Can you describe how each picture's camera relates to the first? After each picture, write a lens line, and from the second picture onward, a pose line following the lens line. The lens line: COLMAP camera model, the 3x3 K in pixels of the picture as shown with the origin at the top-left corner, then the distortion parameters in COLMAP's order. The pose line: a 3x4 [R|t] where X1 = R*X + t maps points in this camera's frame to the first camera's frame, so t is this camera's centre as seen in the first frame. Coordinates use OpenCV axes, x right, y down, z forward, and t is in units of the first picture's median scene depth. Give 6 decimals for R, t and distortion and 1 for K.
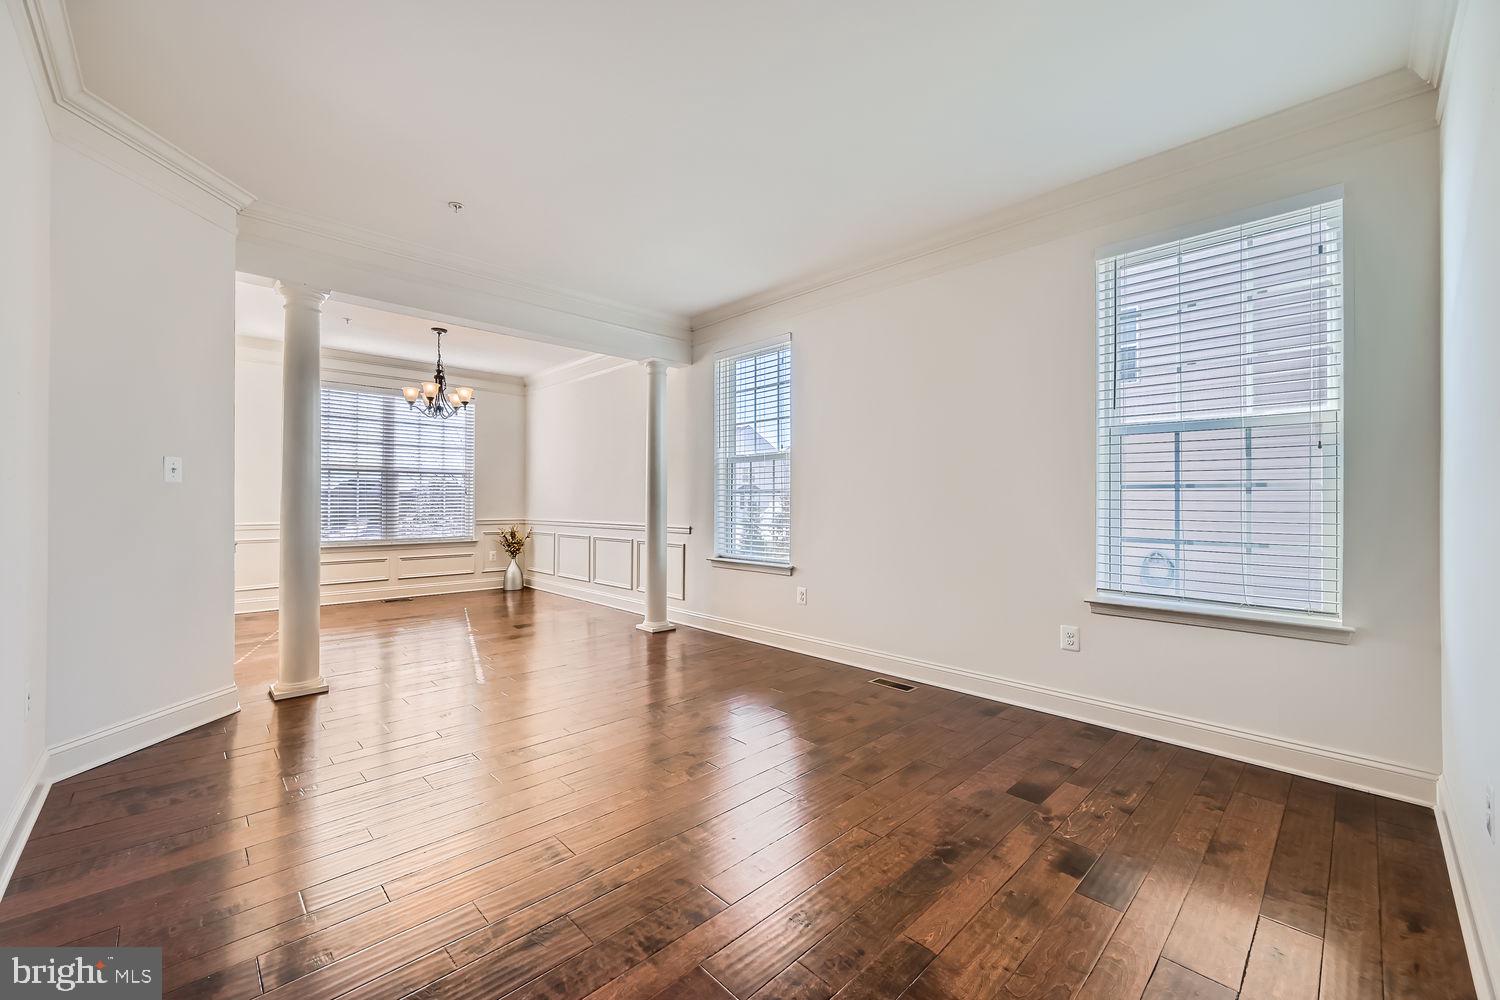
lens RADIAL K [[597.6, 0, 746.9], [0, 597.6, 507.6], [0, 0, 1]] dist [-0.000067, -0.000095]
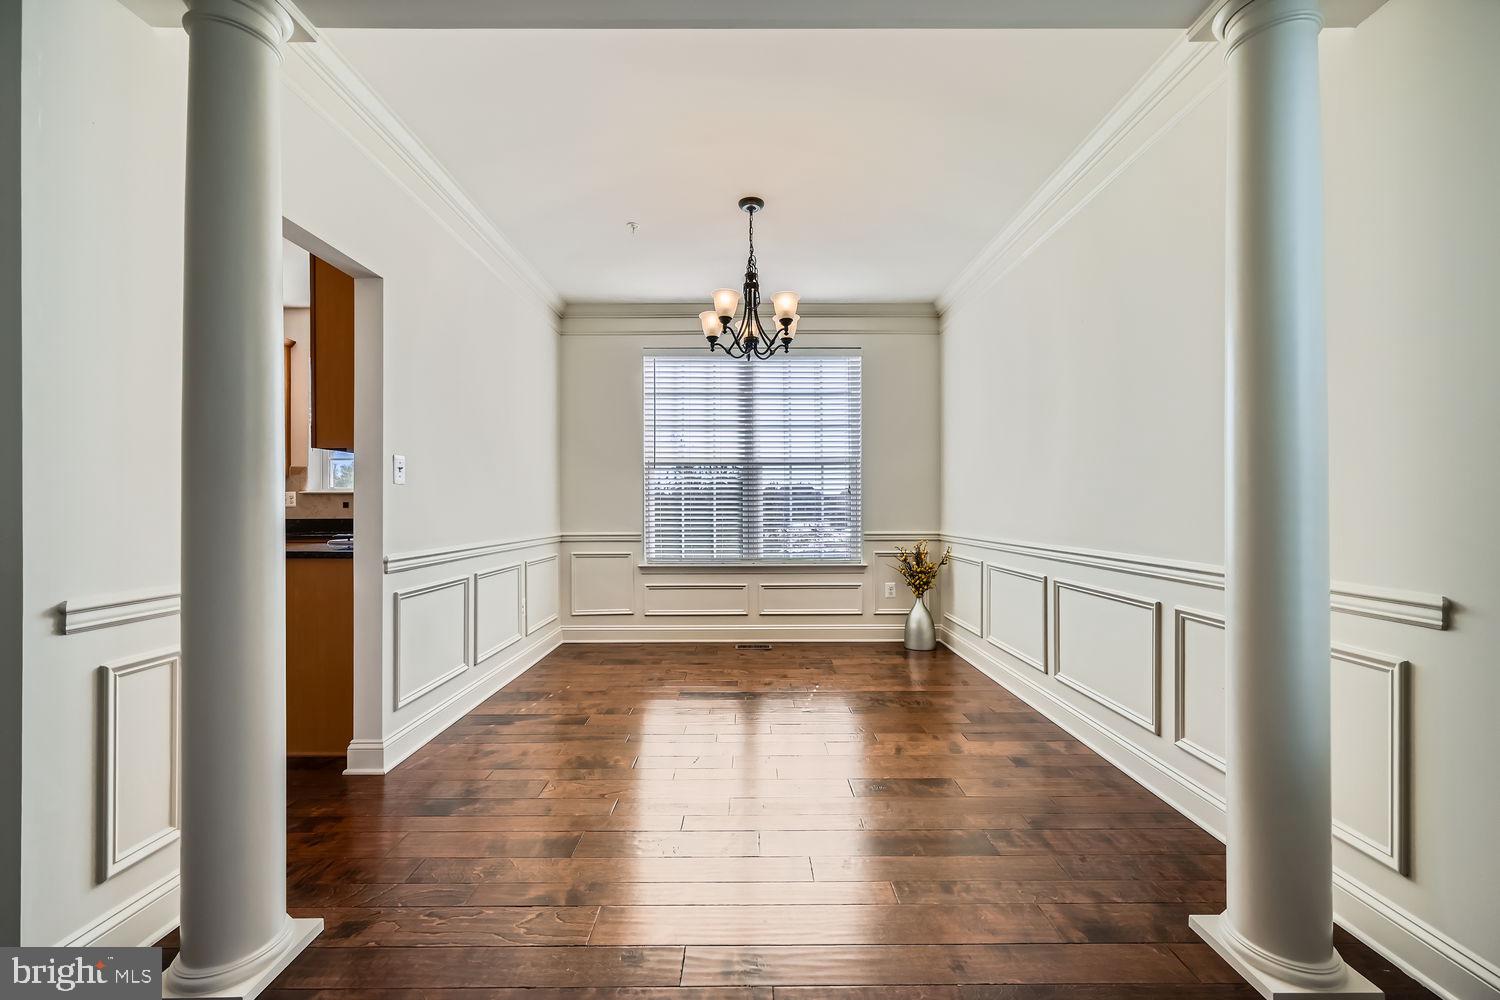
lens RADIAL K [[597.2, 0, 746.6], [0, 597.2, 505.4], [0, 0, 1]] dist [-0.000664, 0.000251]
pose [[0.724418, -0.006458, -0.689330, -0.098869], [0.000881, 0.999964, -0.008442, -0.004490], [0.689360, 0.005508, 0.724398, 0.450079]]
